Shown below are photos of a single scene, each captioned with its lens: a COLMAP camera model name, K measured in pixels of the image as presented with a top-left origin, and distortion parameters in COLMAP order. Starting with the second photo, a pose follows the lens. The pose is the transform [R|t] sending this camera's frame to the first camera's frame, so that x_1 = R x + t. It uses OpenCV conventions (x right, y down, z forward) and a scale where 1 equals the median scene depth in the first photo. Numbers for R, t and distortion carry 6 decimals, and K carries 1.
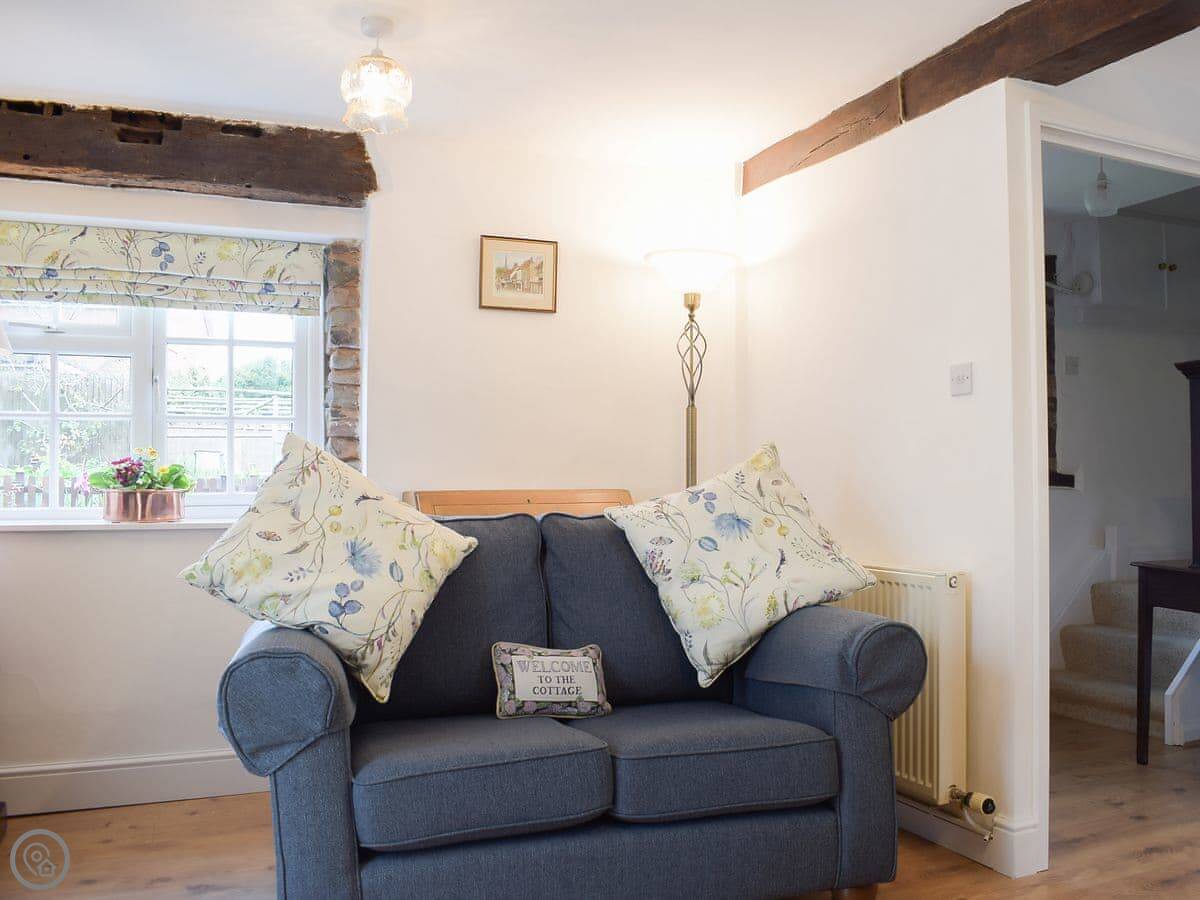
lens RADIAL K [[1029.0, 0, 604.1], [0, 1029.0, 474.2], [0, 0, 1]] dist [-0.088877, 0.011044]
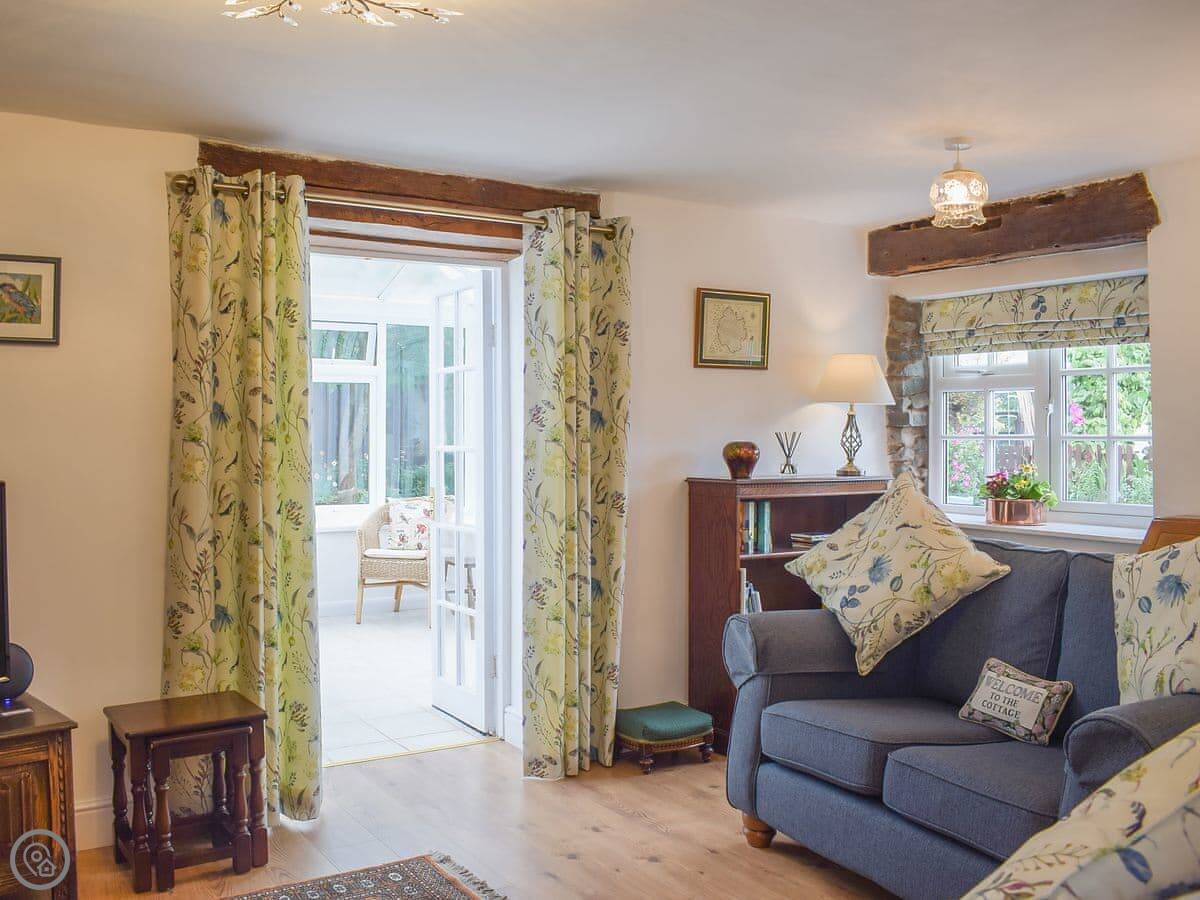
lens RADIAL K [[1109.8, 0, 629.2], [0, 1109.8, 448.8], [0, 0, 1]] dist [-0.102238, 0.015607]
pose [[0.162625, 0.023030, -0.986419, 0.835458], [0.005141, 0.999694, 0.024188, -0.084710], [0.986675, -0.009004, 0.162457, 0.309934]]
